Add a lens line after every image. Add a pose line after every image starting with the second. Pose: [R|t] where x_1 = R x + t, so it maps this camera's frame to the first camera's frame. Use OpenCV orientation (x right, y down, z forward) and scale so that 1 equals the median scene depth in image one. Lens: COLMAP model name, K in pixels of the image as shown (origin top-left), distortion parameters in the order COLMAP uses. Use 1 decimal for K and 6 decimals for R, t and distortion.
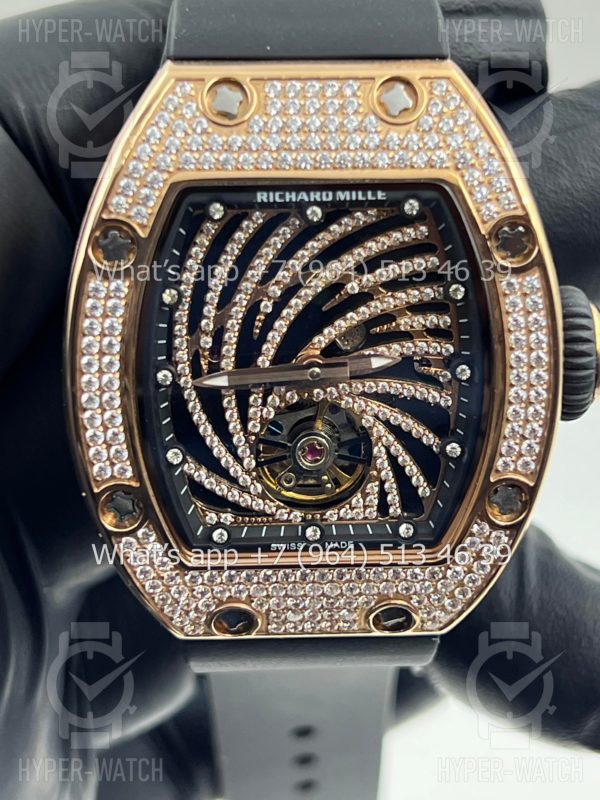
lens RADIAL K [[1862.7, 0, 300.0], [0, 1862.7, 400.0], [0, 0, 1]] dist [0.117920, 0.651981]
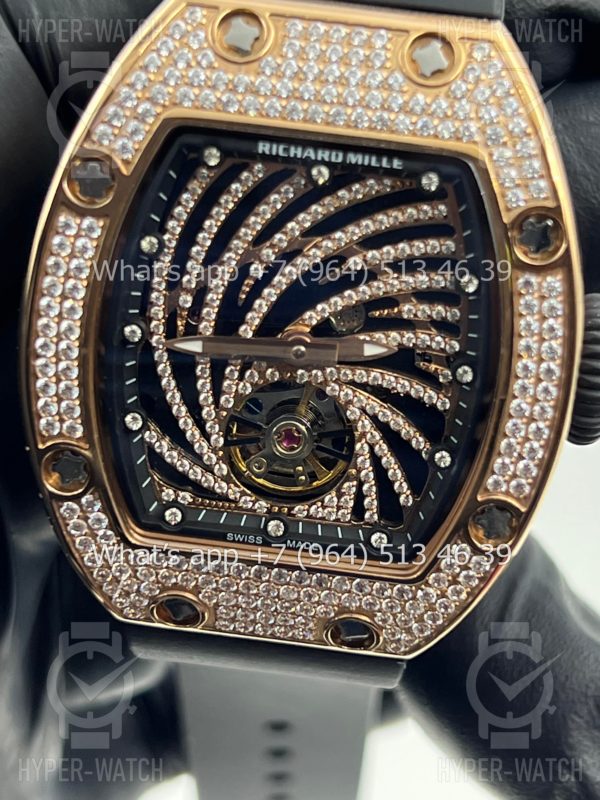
lens RADIAL K [[1862.7, 0, 300.0], [0, 1862.7, 400.0], [0, 0, 1]] dist [0.117920, 0.651981]
pose [[0.987587, 0.142234, -0.066647, 0.070675], [-0.141016, 0.989748, 0.022661, -0.011778], [0.069187, -0.012982, 0.997519, 0.106185]]
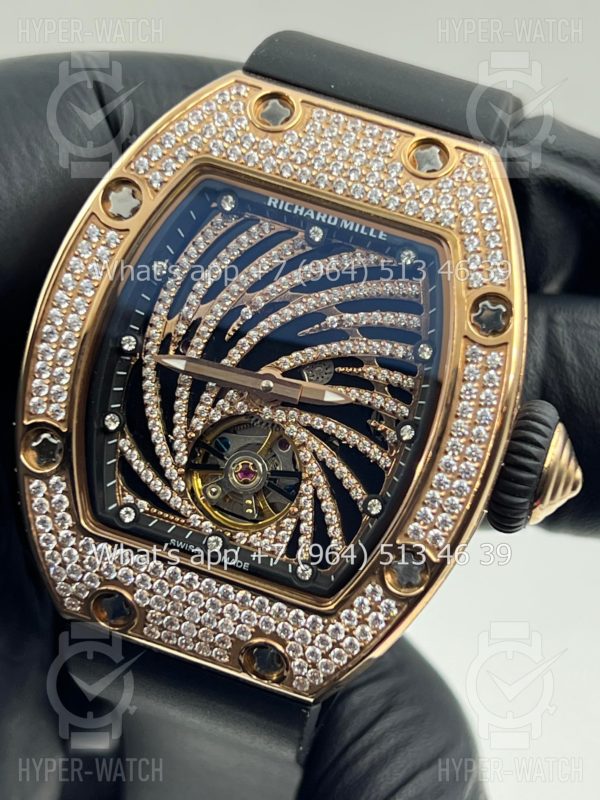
lens RADIAL K [[1862.7, 0, 300.0], [0, 1862.7, 400.0], [0, 0, 1]] dist [0.117920, 0.651981]
pose [[0.932753, 0.308385, -0.186737, 0.213455], [-0.344828, 0.914293, -0.212515, 0.199453], [0.105196, 0.262617, 0.959149, 0.035705]]
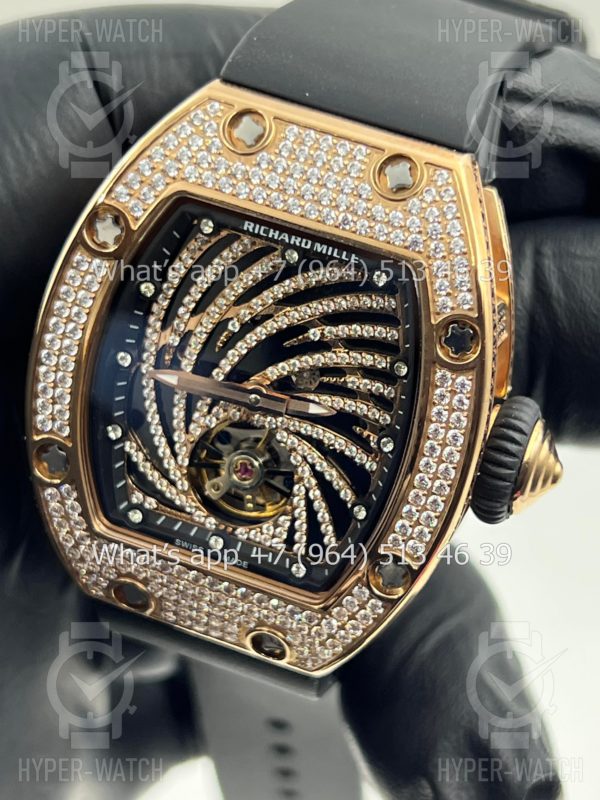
lens RADIAL K [[1862.7, 0, 300.0], [0, 1862.7, 400.0], [0, 0, 1]] dist [0.117920, 0.651981]
pose [[0.920489, 0.317679, -0.227551, 0.270479], [-0.314704, 0.947859, 0.050246, -0.074893], [0.231649, 0.025361, 0.972469, -0.023926]]
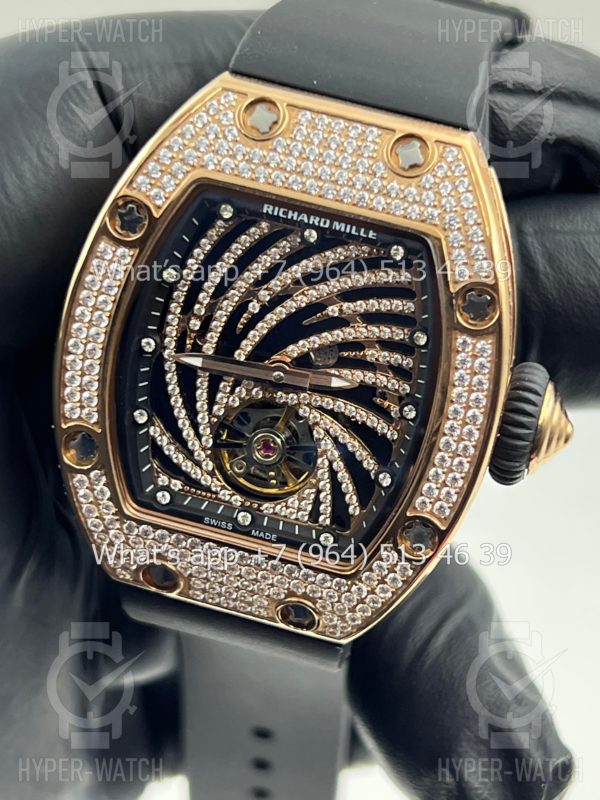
lens RADIAL K [[1862.7, 0, 300.0], [0, 1862.7, 400.0], [0, 0, 1]] dist [0.117920, 0.651981]
pose [[0.951484, 0.264043, -0.157983, 0.195892], [-0.267878, 0.963448, -0.003101, -0.001064], [0.151390, 0.045271, 0.987437, -0.083533]]
